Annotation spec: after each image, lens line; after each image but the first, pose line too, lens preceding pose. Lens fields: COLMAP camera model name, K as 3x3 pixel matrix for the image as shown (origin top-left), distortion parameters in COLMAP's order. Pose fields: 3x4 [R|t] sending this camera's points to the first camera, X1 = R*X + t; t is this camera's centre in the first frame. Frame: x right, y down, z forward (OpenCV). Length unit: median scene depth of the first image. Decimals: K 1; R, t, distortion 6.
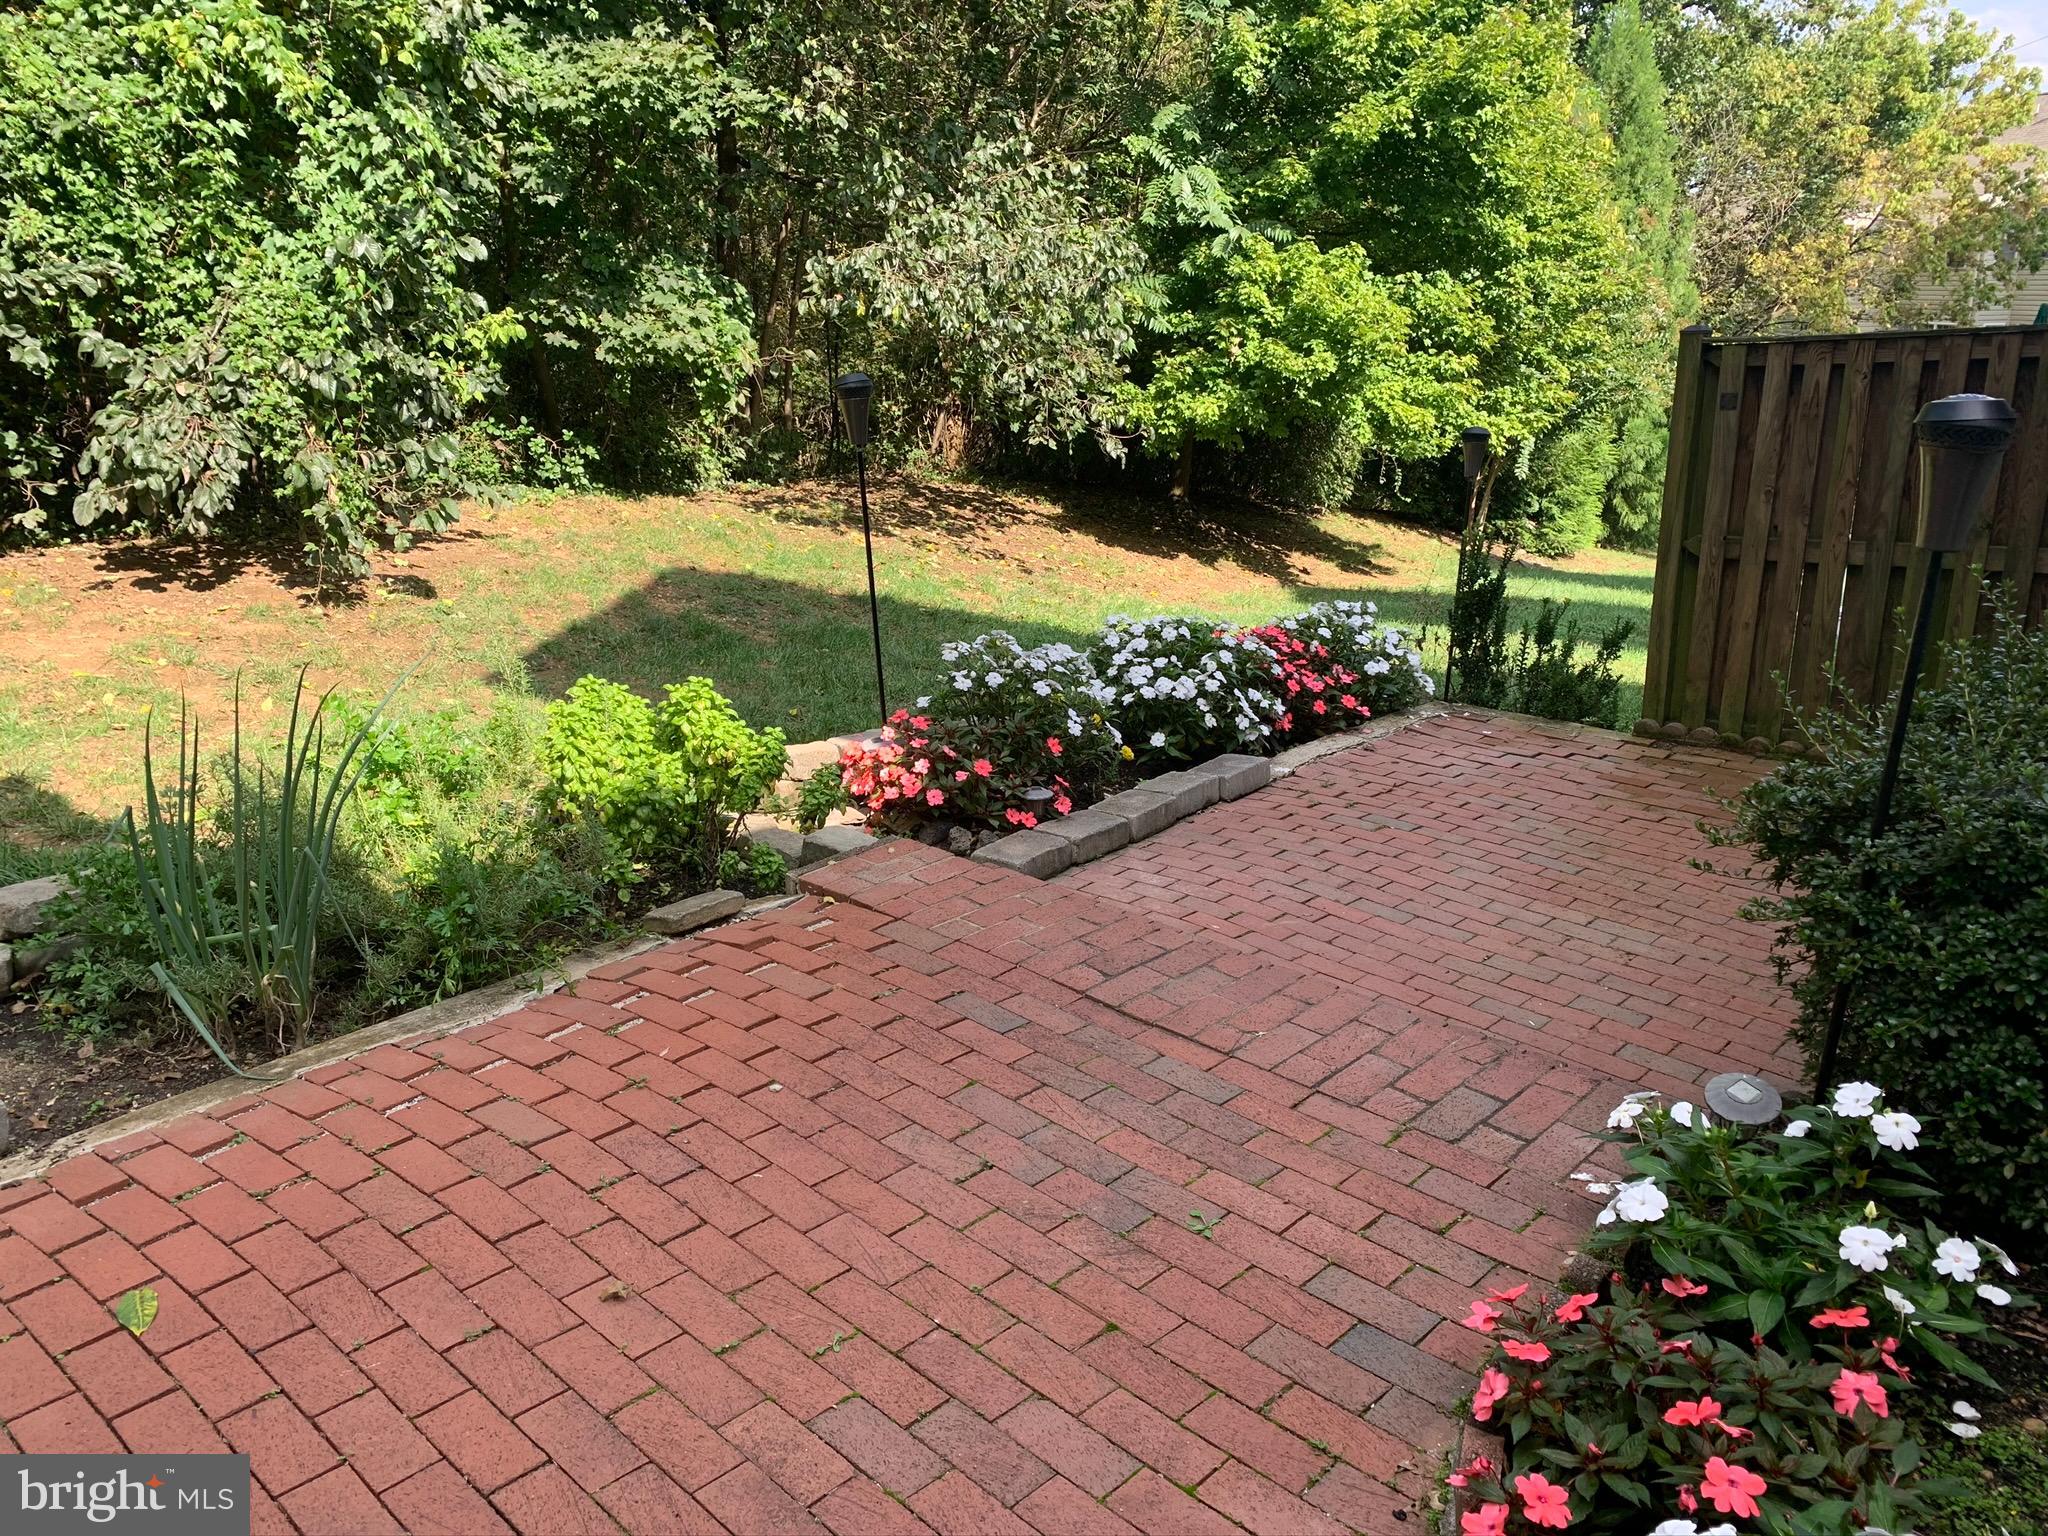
lens RADIAL K [[1546.8, 0, 1021.7], [0, 1546.8, 775.1], [0, 0, 1]] dist [0.011664, -0.007344]
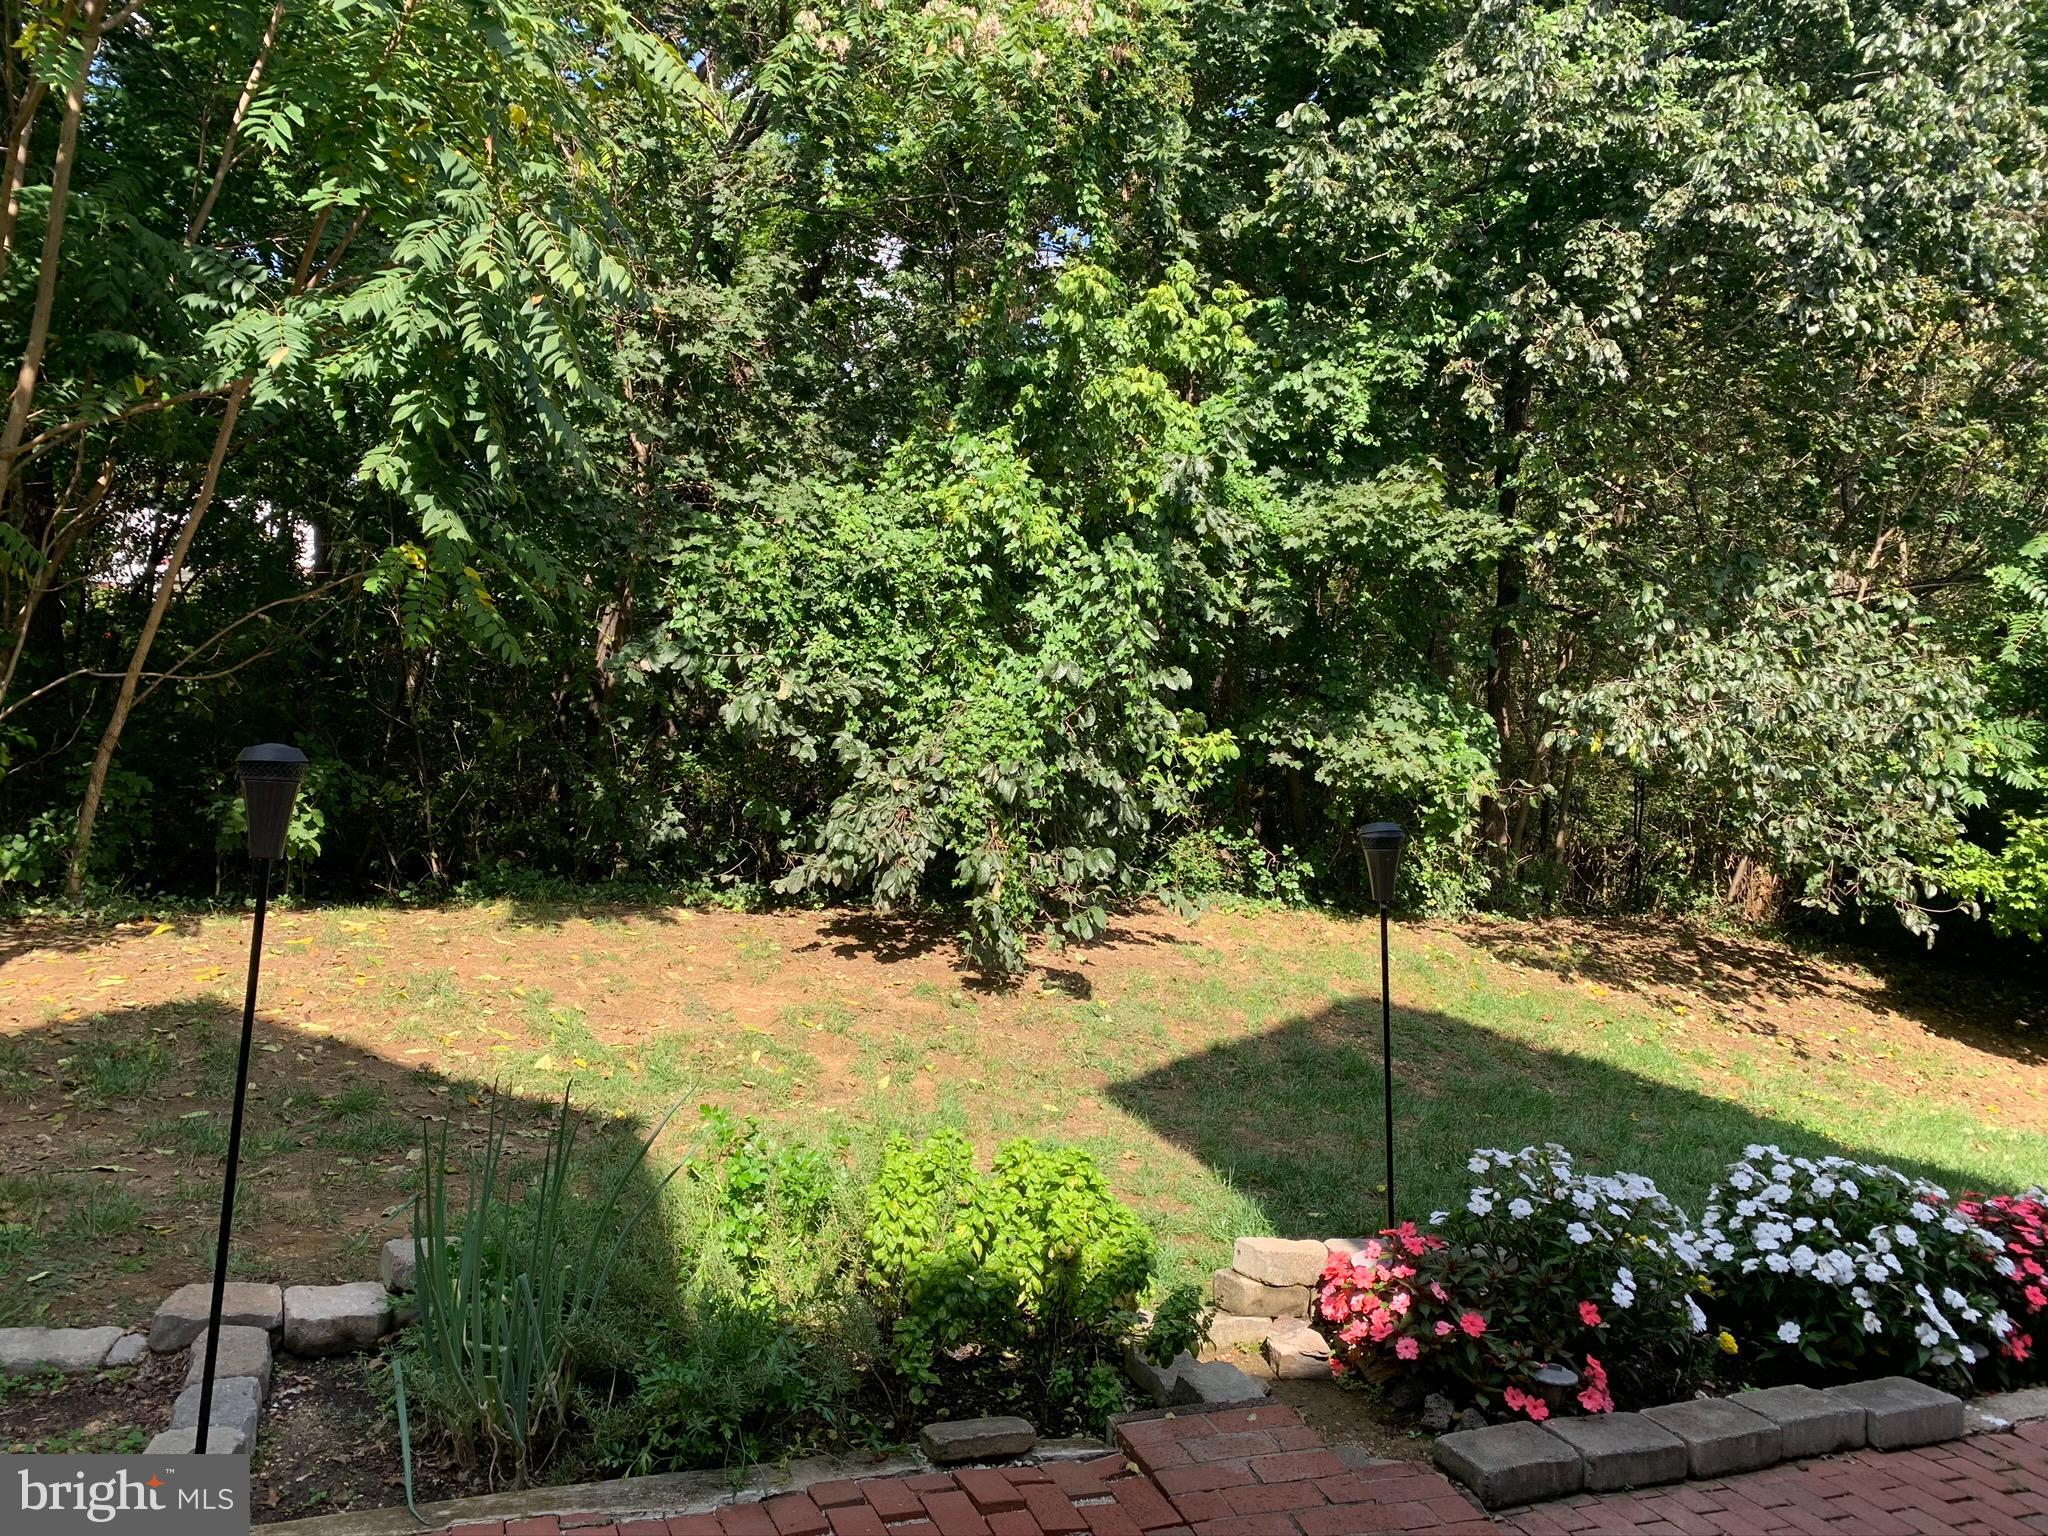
lens RADIAL K [[1546.8, 0, 1022.1], [0, 1546.8, 759.2], [0, 0, 1]] dist [0.011664, -0.007344]
pose [[0.856906, 0.054254, -0.512610, 0.099640], [-0.189405, 0.958021, -0.215223, -0.039977], [0.479414, 0.281517, 0.831210, 0.097434]]
